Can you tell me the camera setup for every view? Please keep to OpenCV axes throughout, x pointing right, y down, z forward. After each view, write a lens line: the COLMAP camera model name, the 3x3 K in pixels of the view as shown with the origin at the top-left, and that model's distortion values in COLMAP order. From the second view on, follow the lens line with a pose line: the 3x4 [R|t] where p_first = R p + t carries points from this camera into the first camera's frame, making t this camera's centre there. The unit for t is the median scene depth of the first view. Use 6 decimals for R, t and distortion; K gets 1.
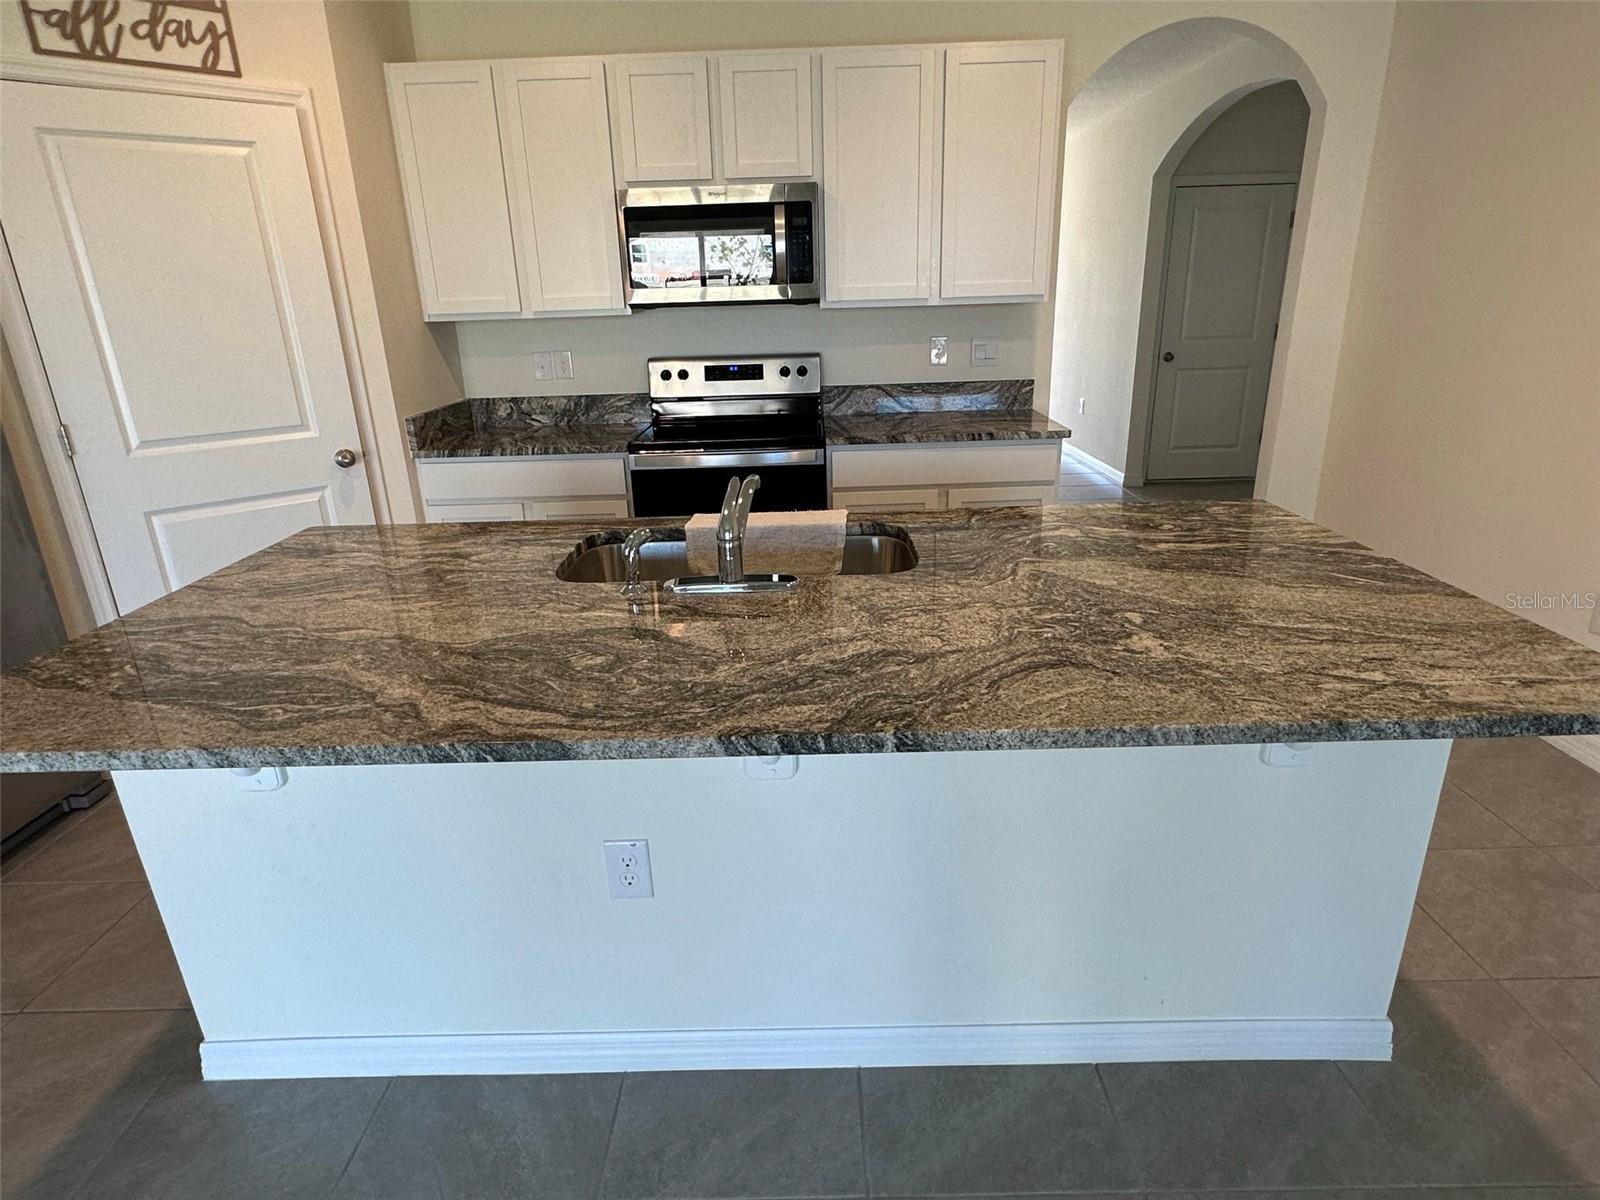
lens RADIAL K [[873.2, 0, 798.6], [0, 873.2, 596.2], [0, 0, 1]] dist [-0.002526, -0.001200]
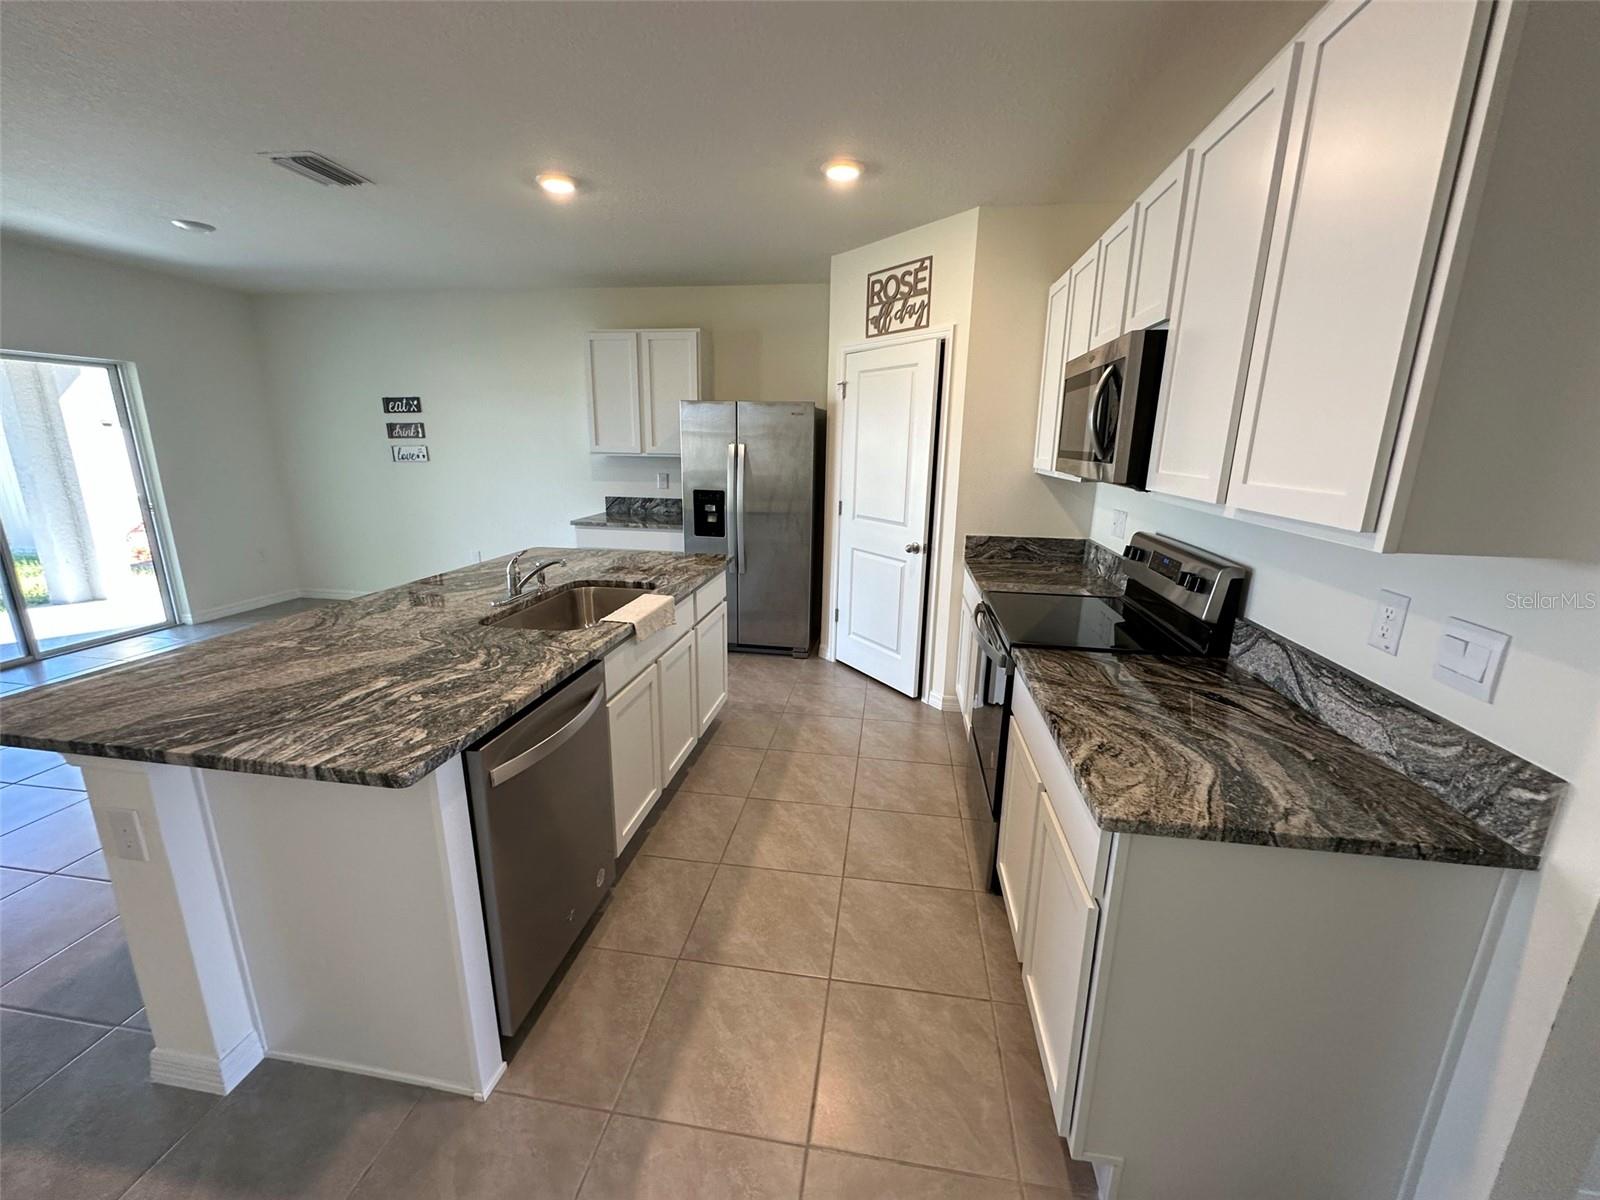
lens RADIAL K [[642.4, 0, 804.7], [0, 642.4, 596.2], [0, 0, 1]] dist [0.000066, 0.000427]
pose [[-0.146542, 0.263344, -0.953507, 0.804726], [-0.333686, 0.894256, 0.298262, -0.439369], [0.931225, 0.361880, -0.043172, 1.078061]]
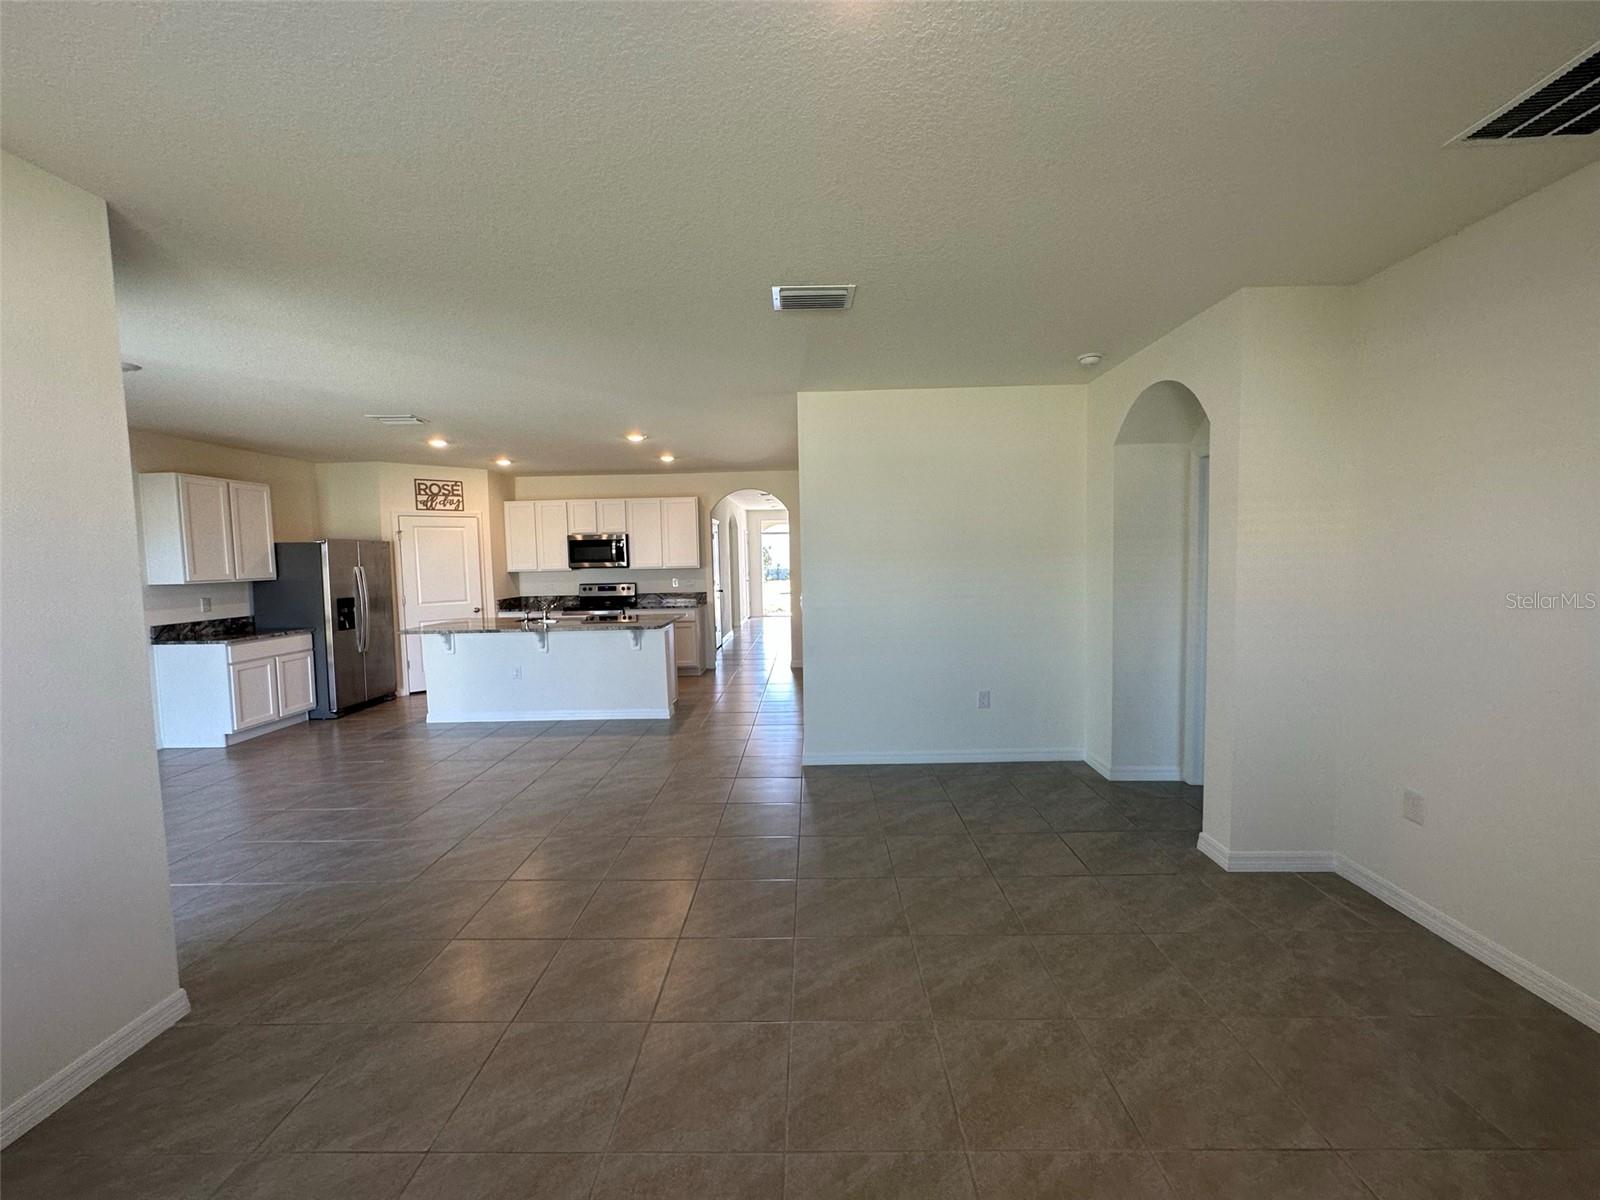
lens RADIAL K [[642.4, 0, 801.9], [0, 642.4, 598.8], [0, 0, 1]] dist [0.000066, 0.000427]
pose [[0.999769, 0.011125, -0.018379, 0.967494], [-0.015538, 0.965230, -0.260940, 0.528529], [0.014837, 0.261166, 0.965180, -1.719157]]
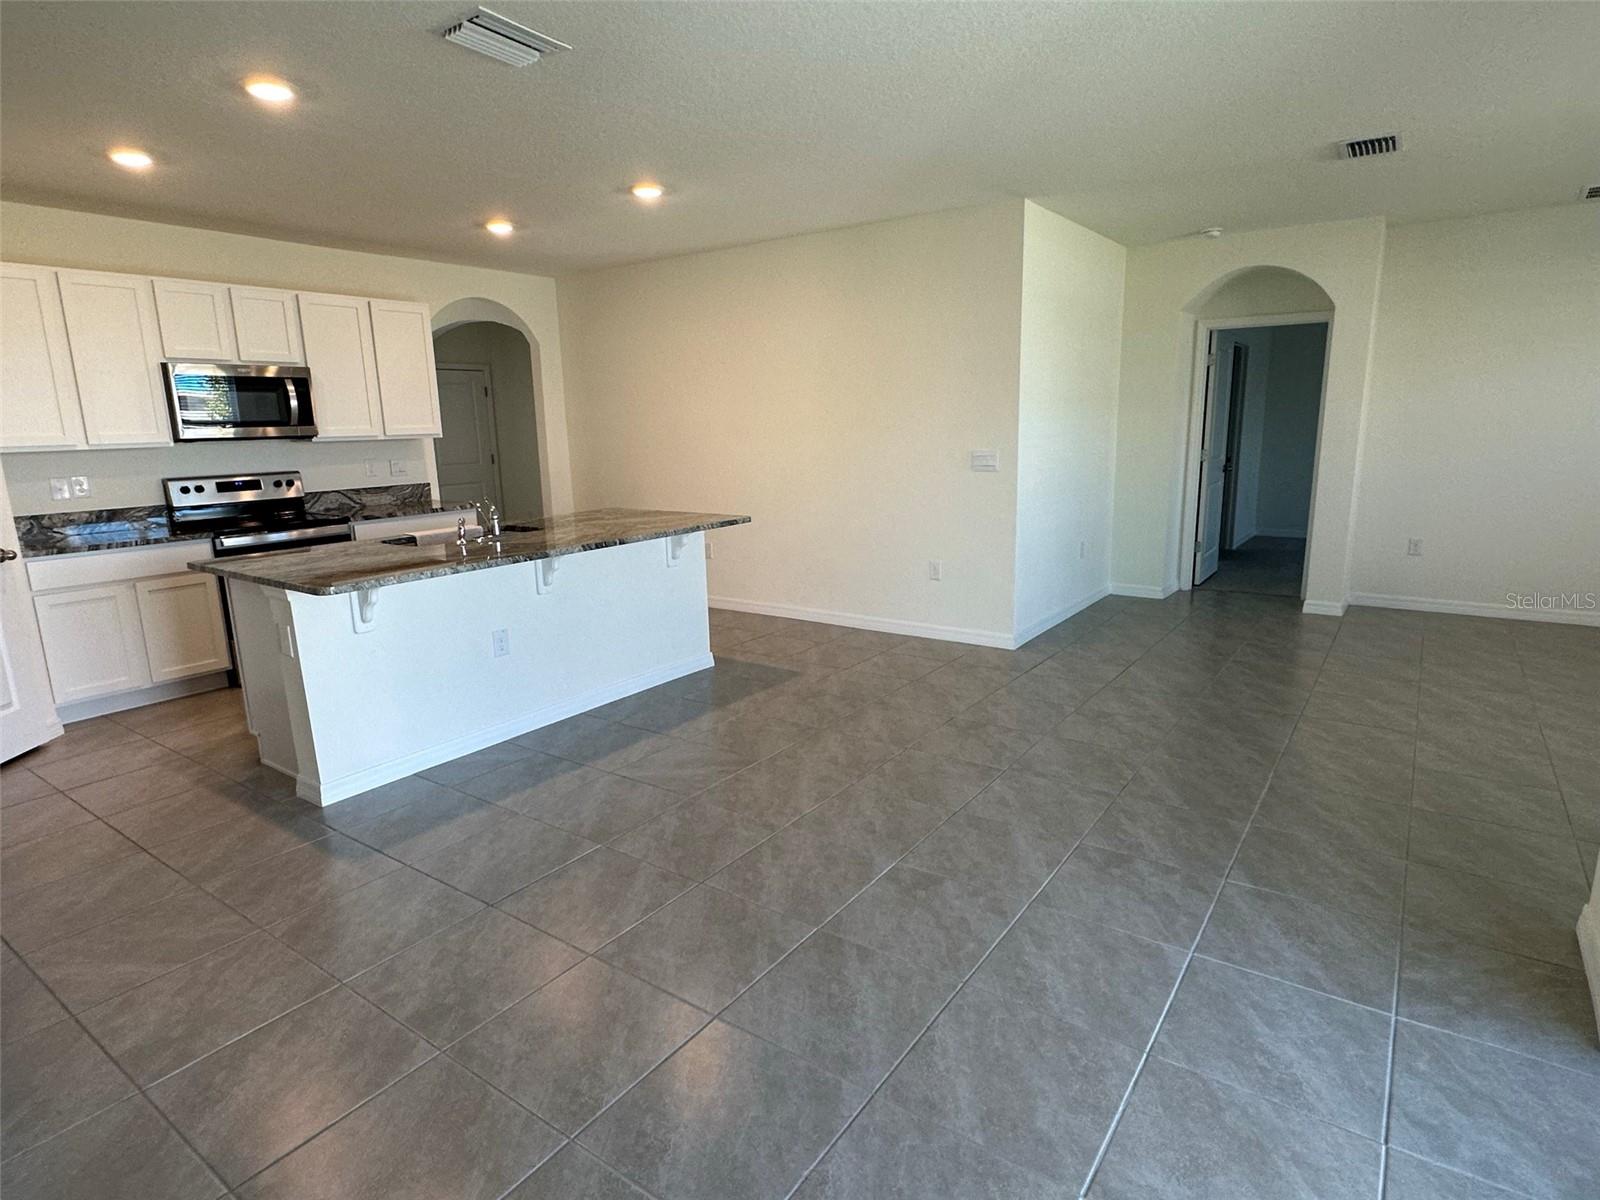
lens RADIAL K [[873.2, 0, 798.5], [0, 873.2, 603.1], [0, 0, 1]] dist [-0.002526, -0.001200]
pose [[0.580119, -0.150760, 0.800458, -1.057412], [0.269234, 0.962977, -0.013754, 0.286895], [-0.768749, 0.223489, 0.599230, -0.760320]]
